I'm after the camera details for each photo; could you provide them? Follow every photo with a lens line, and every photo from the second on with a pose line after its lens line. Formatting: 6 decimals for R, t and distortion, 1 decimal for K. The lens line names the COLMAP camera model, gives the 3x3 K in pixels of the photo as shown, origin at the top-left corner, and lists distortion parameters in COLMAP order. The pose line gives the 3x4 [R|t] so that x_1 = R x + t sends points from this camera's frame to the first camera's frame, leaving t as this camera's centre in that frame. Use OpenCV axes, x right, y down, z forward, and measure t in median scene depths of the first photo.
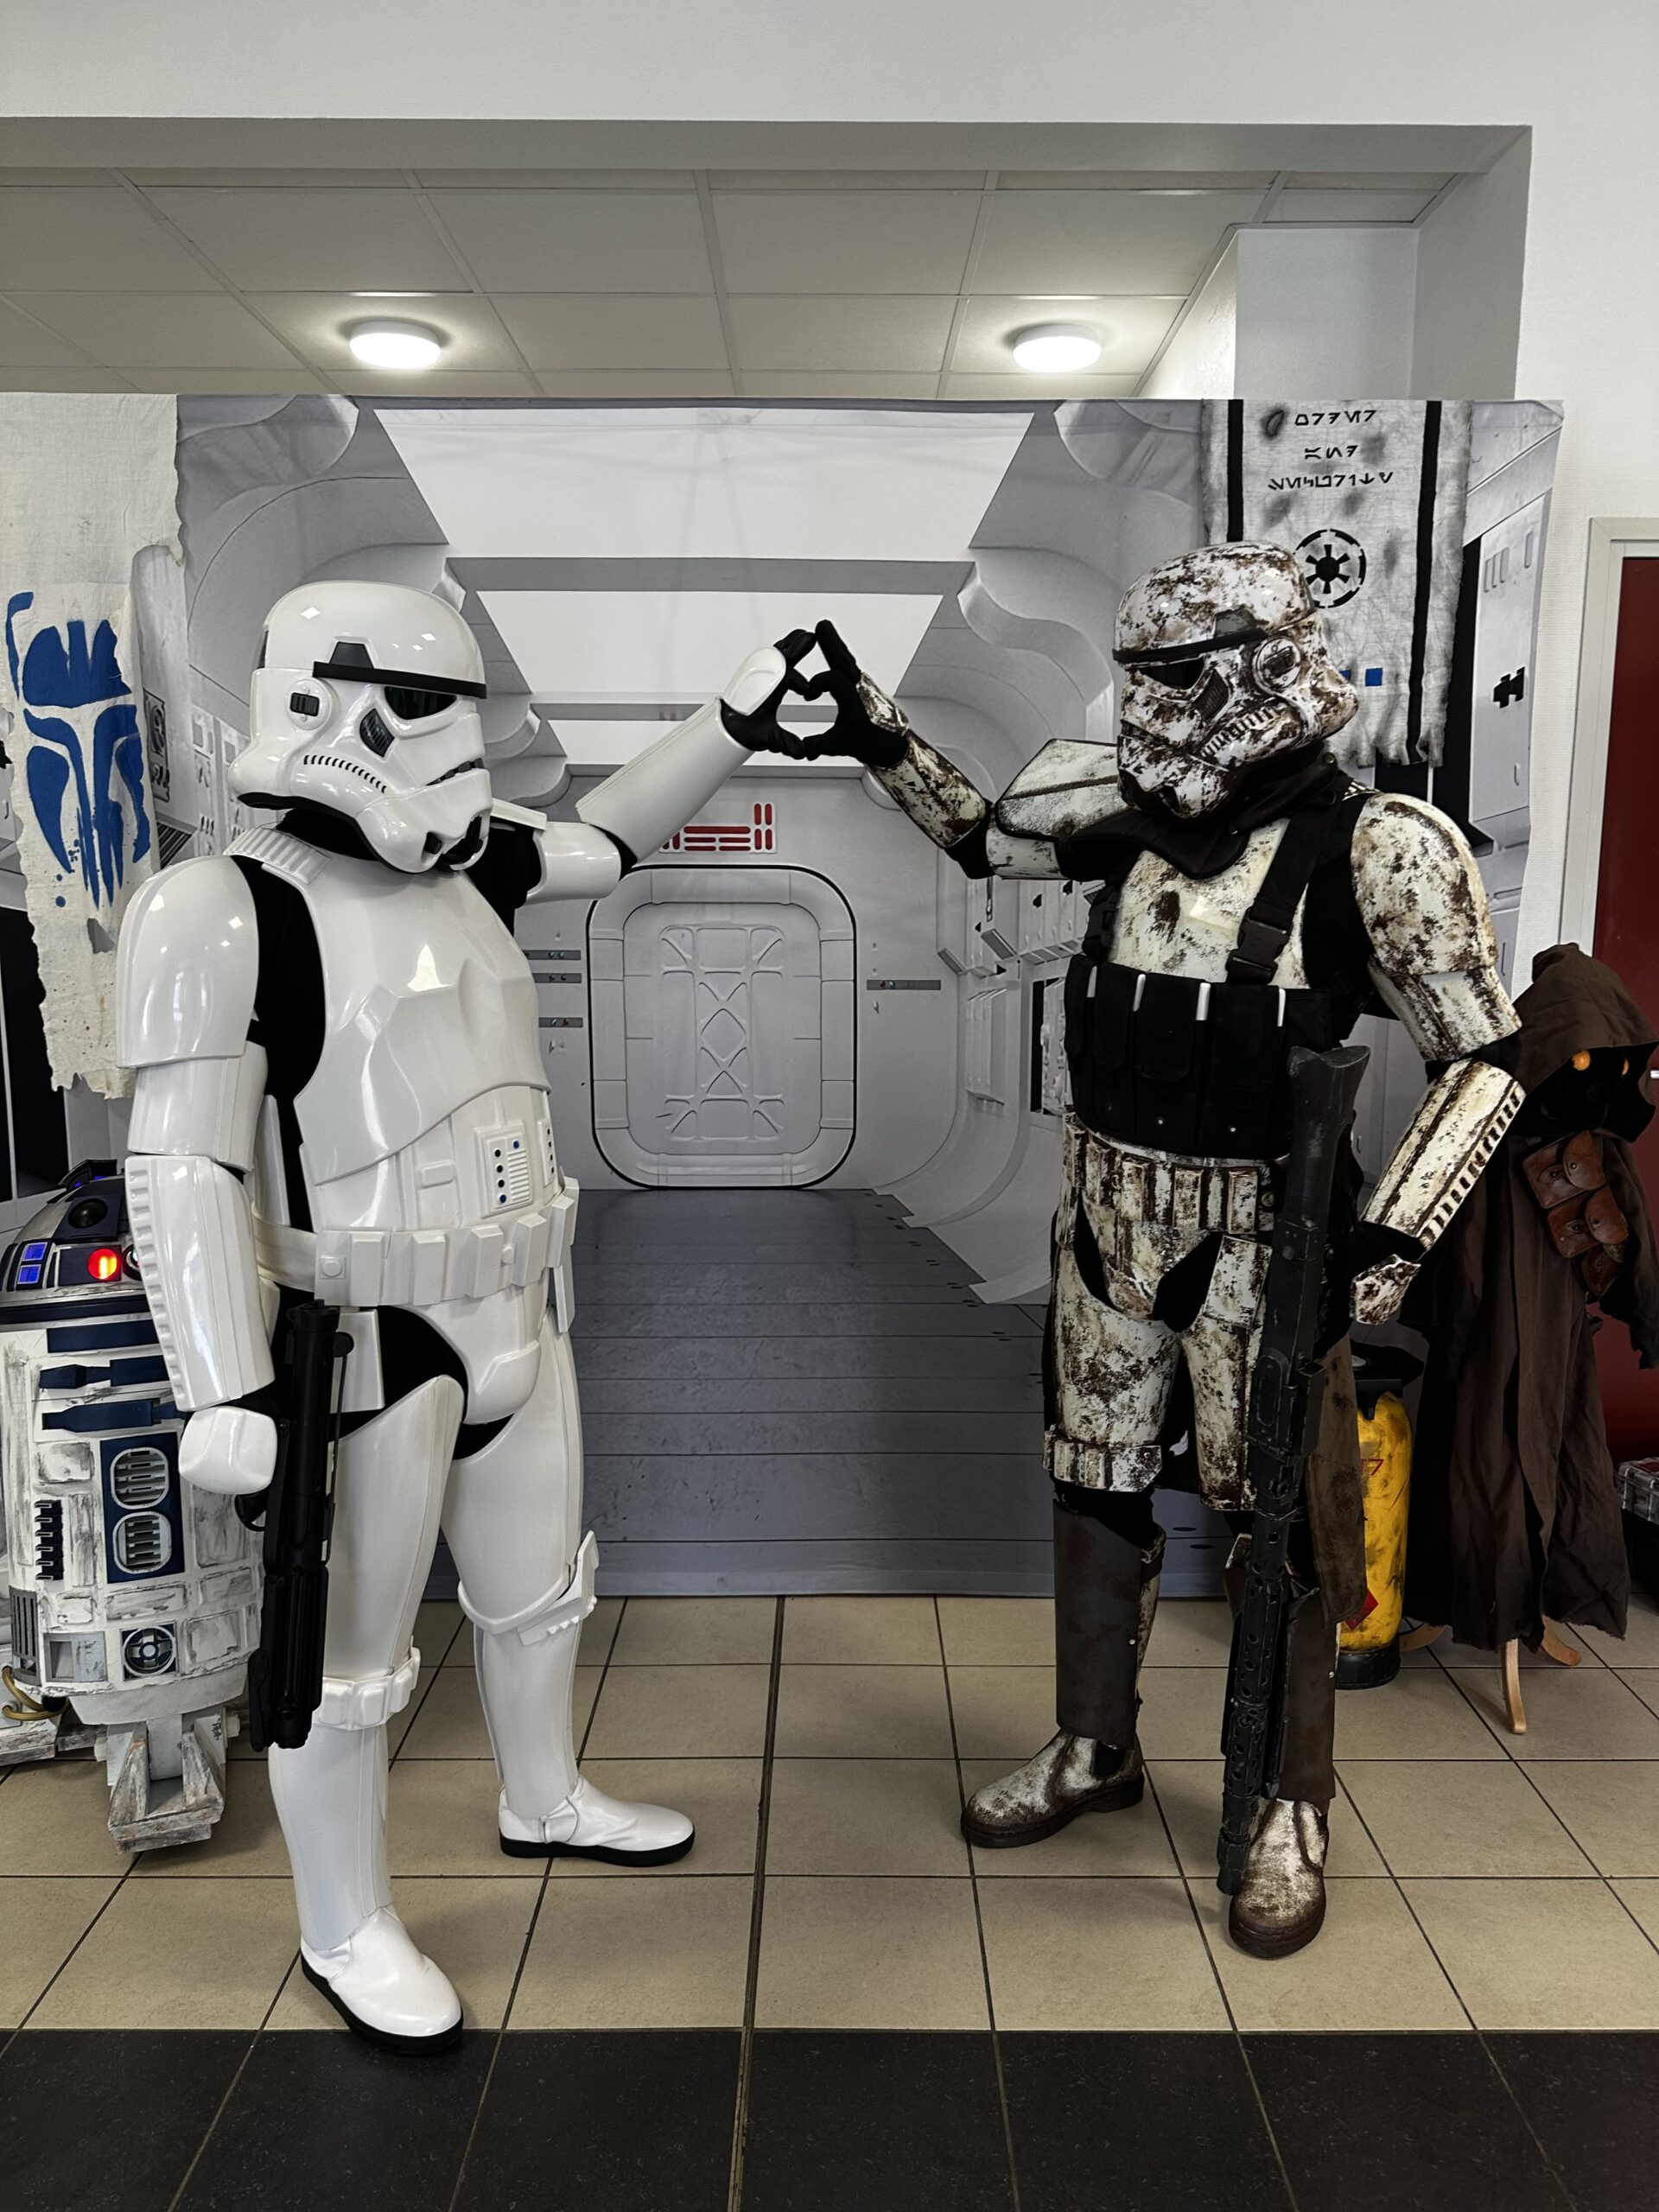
lens RADIAL K [[1537.0, 0, 834.6], [0, 1537.0, 1105.6], [0, 0, 1]] dist [0.011737, -0.002290]
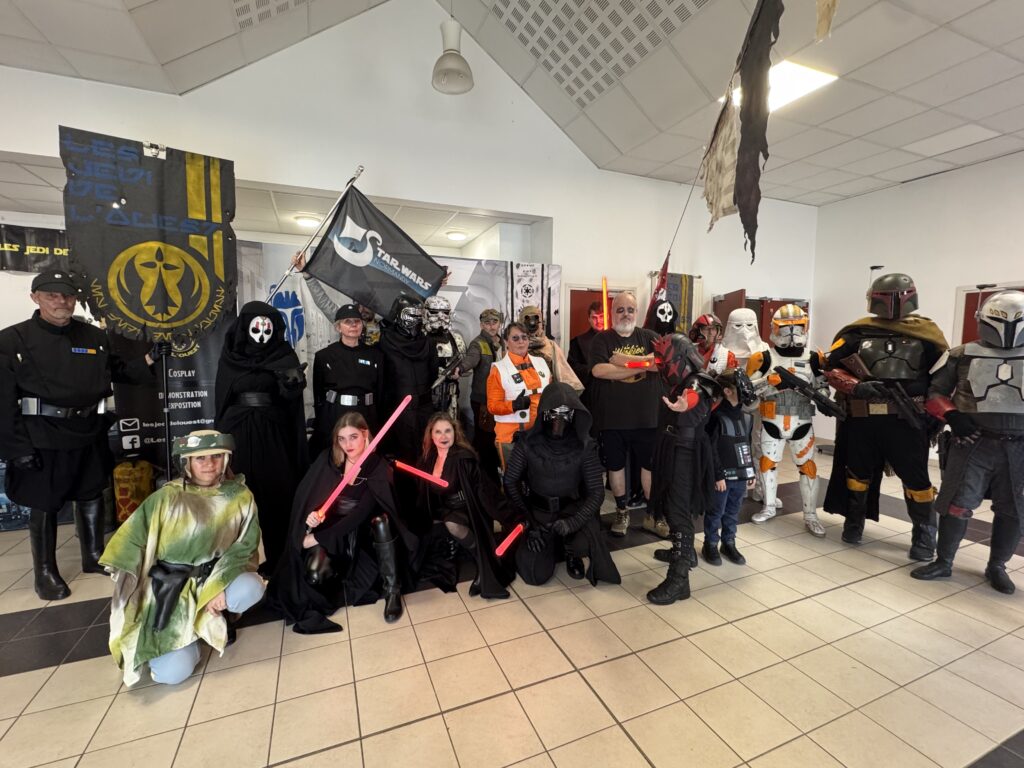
lens RADIAL K [[455.4, 0, 510.9], [0, 455.4, 382.6], [0, 0, 1]] dist [-0.001268, -0.000034]
pose [[0.924445, -0.033095, 0.379877, -0.391625], [0.060303, 0.996379, -0.059944, 0.088077], [-0.376517, 0.078323, 0.923093, -0.511382]]
